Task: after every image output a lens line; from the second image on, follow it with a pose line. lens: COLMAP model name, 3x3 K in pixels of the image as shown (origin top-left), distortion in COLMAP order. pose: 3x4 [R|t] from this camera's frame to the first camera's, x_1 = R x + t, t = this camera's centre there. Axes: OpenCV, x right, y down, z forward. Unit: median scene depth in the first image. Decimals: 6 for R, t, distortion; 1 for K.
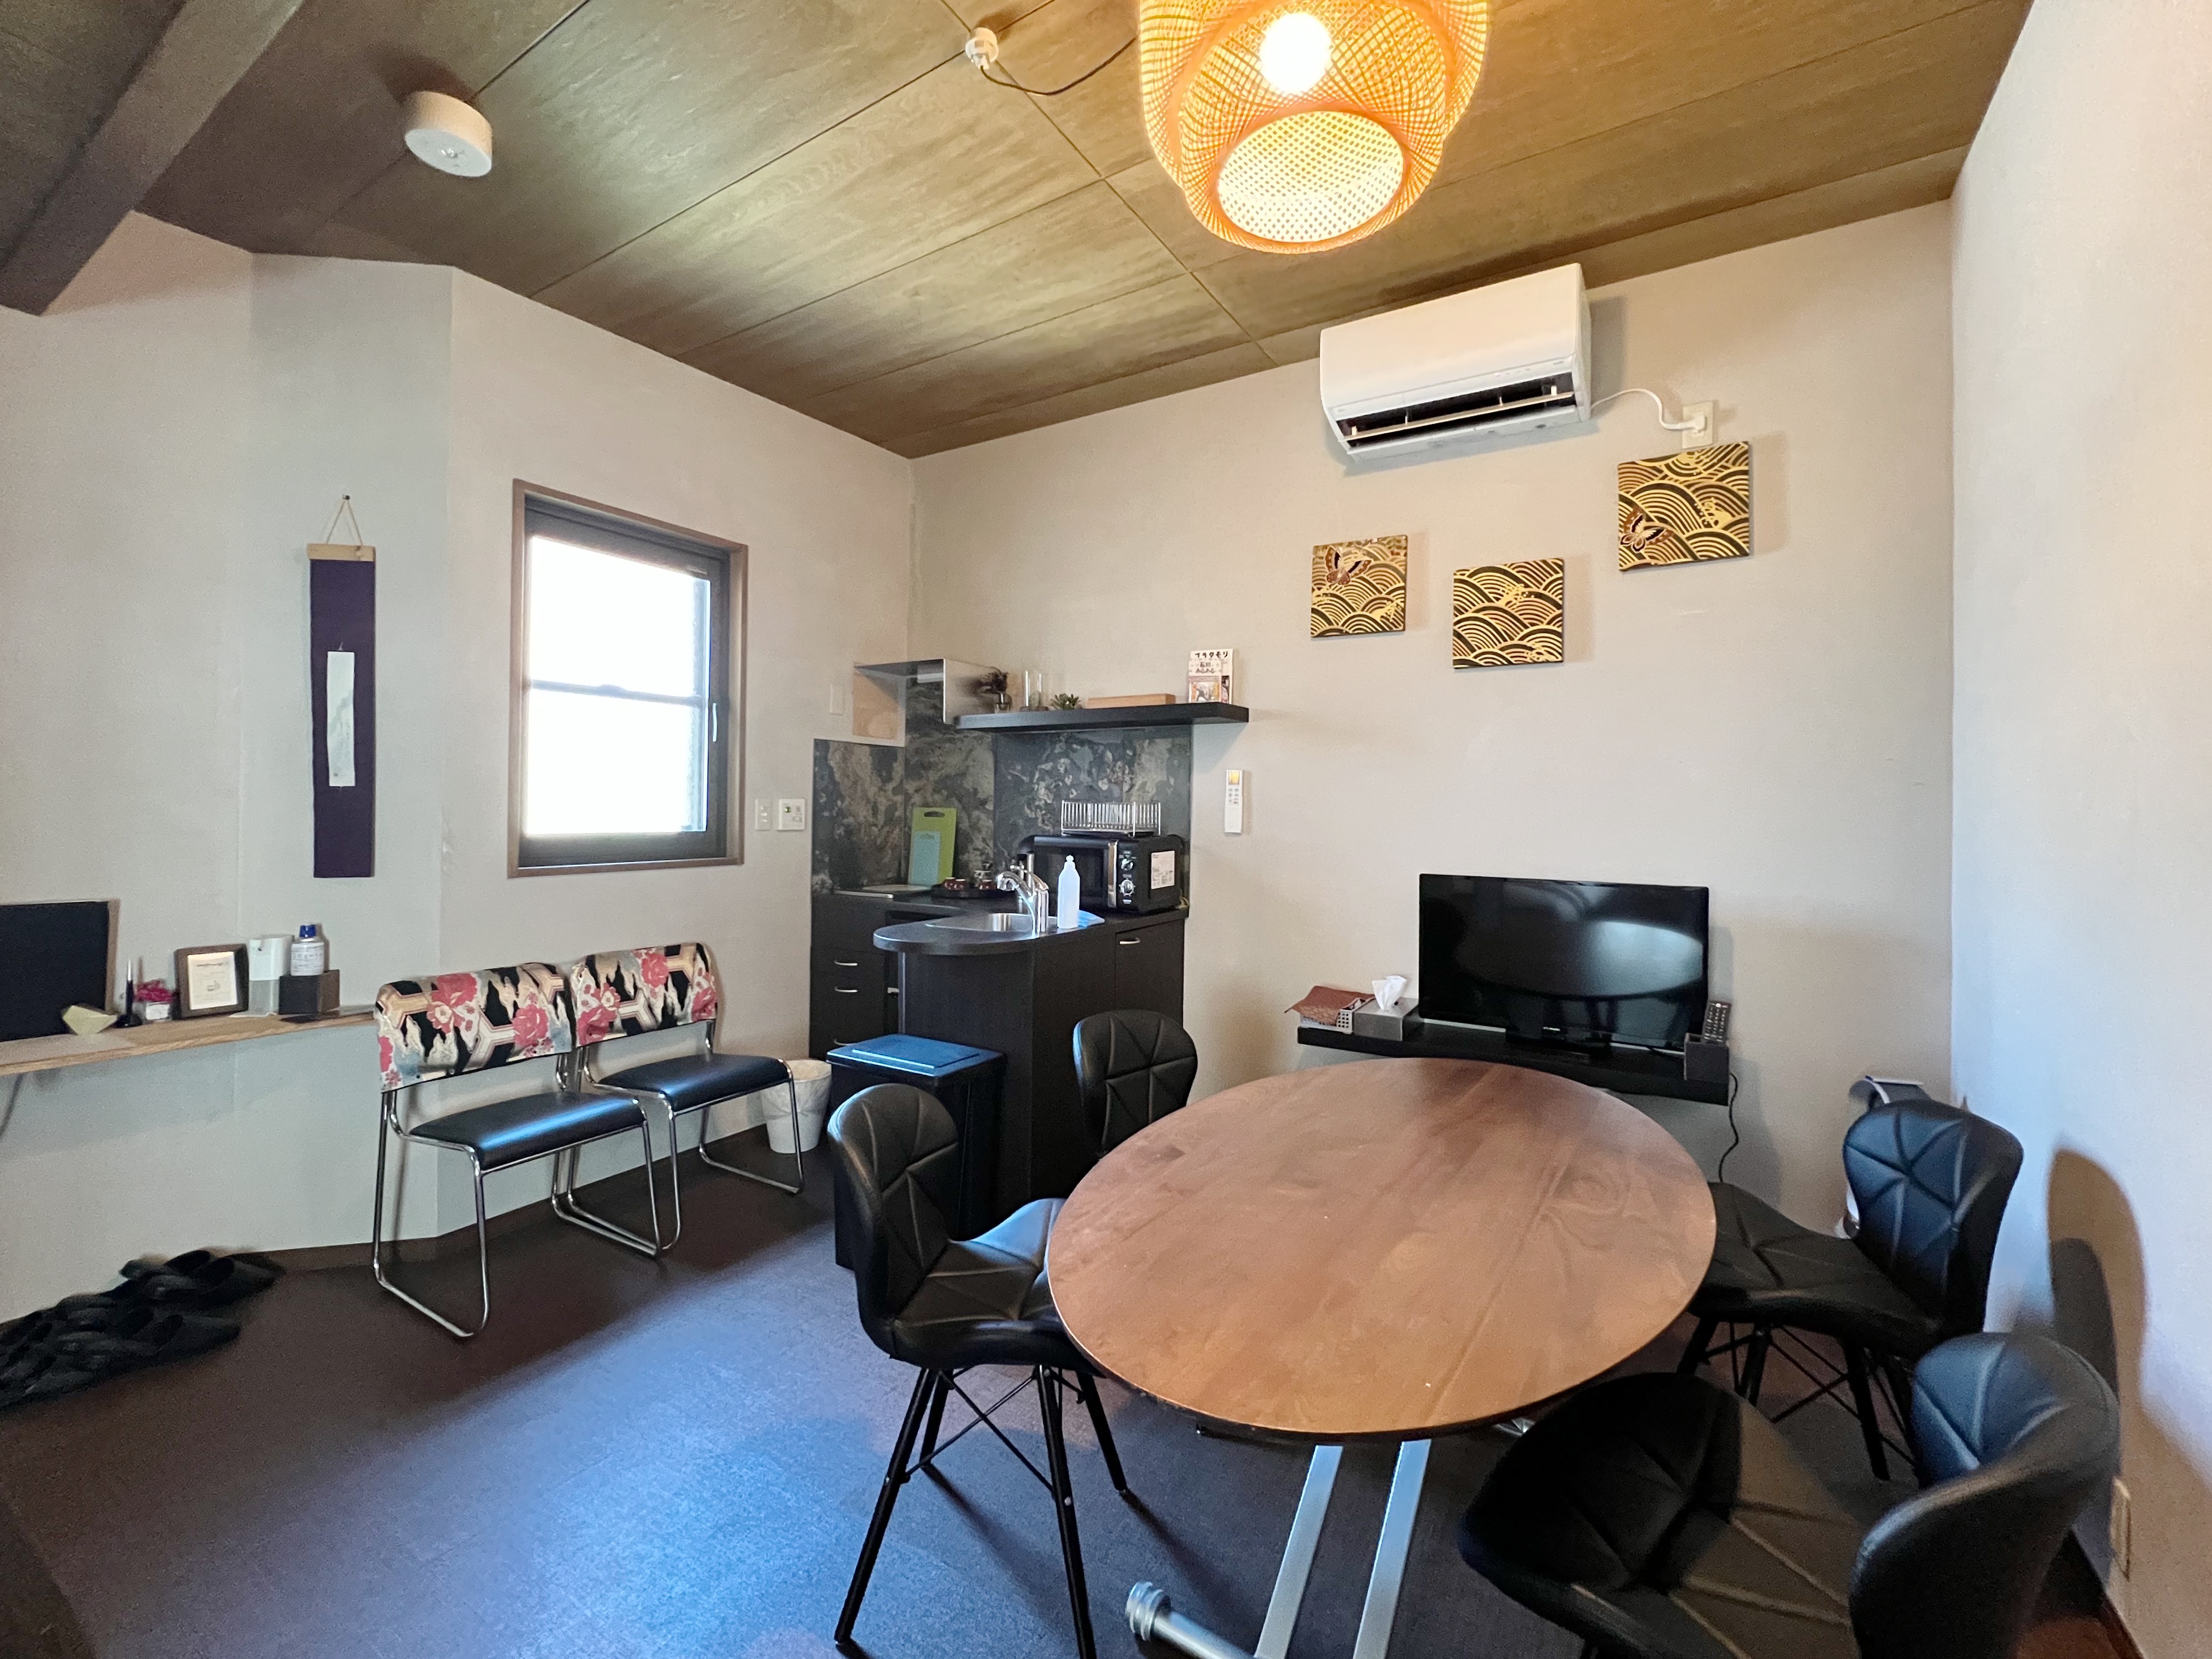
lens RADIAL K [[906.9, 0, 1107.4], [0, 906.9, 819.1], [0, 0, 1]] dist [-0.000785, -0.000057]
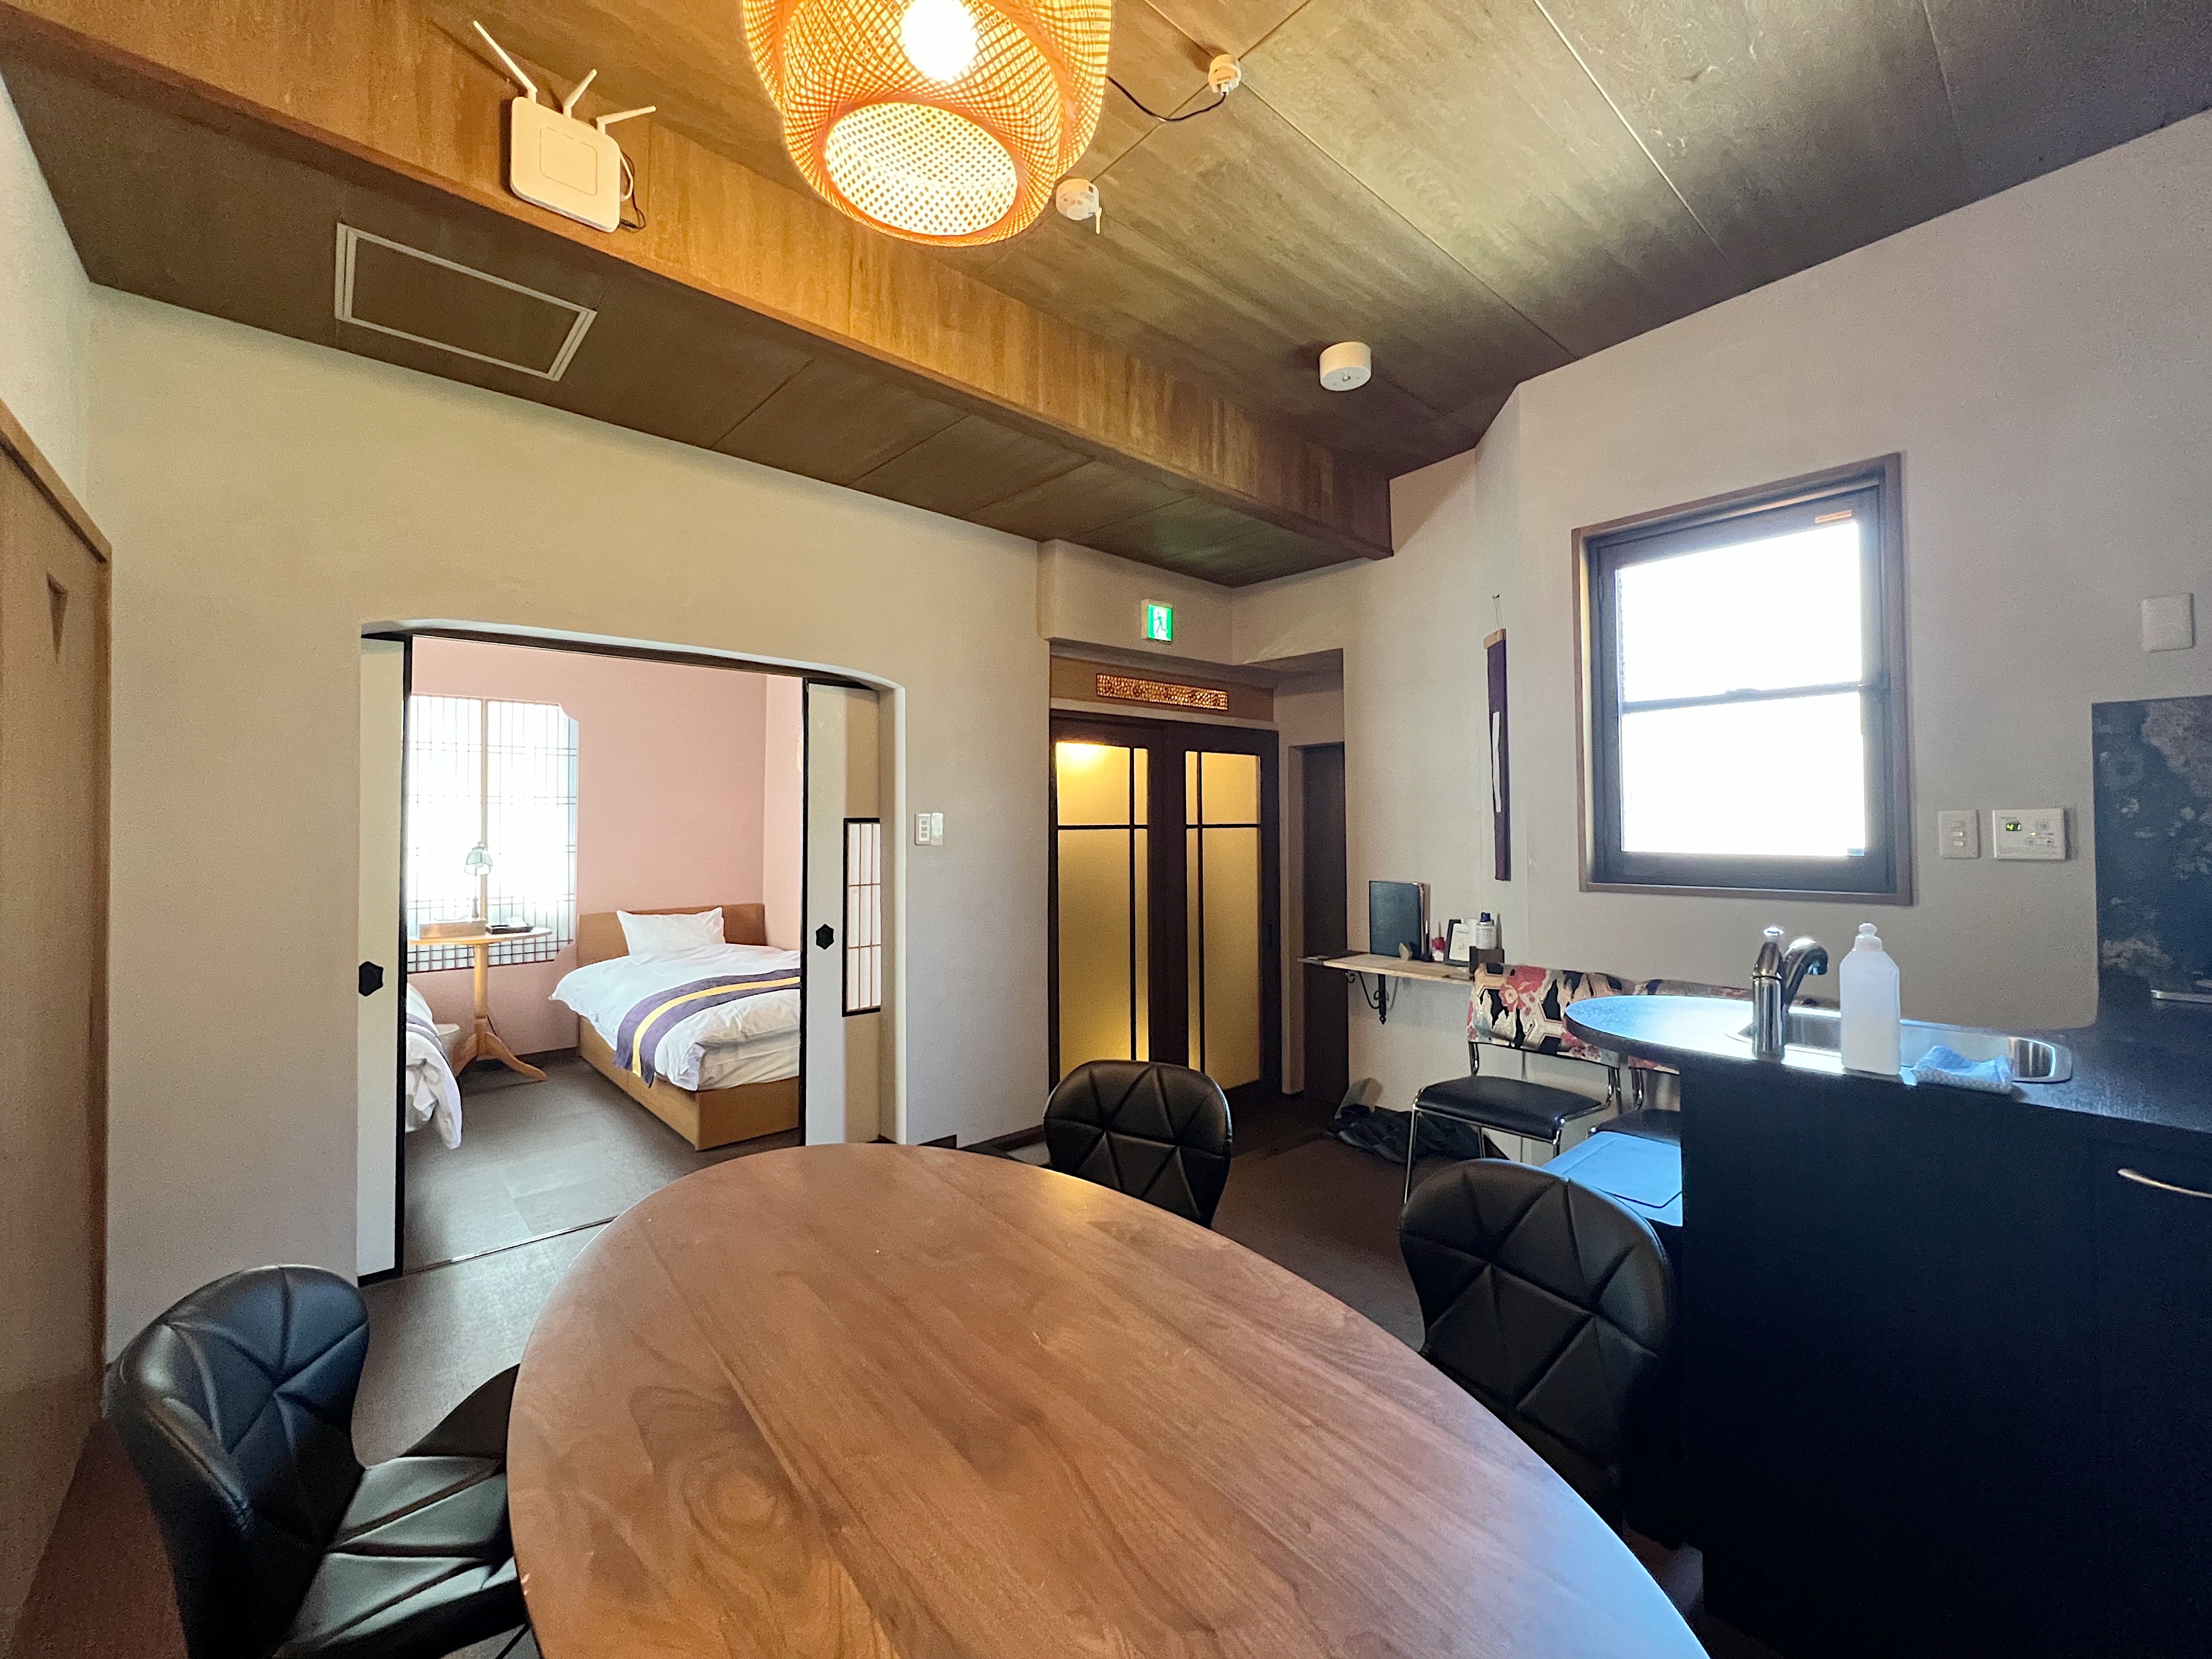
lens RADIAL K [[908.2, 0, 1106.0], [0, 908.2, 829.5], [0, 0, 1]] dist [-0.000755, -0.000082]
pose [[-0.288772, -0.005417, -0.957382, 0.347709], [-0.008300, 0.999961, -0.003154, -0.001015], [0.957362, 0.007035, -0.288806, 0.477186]]
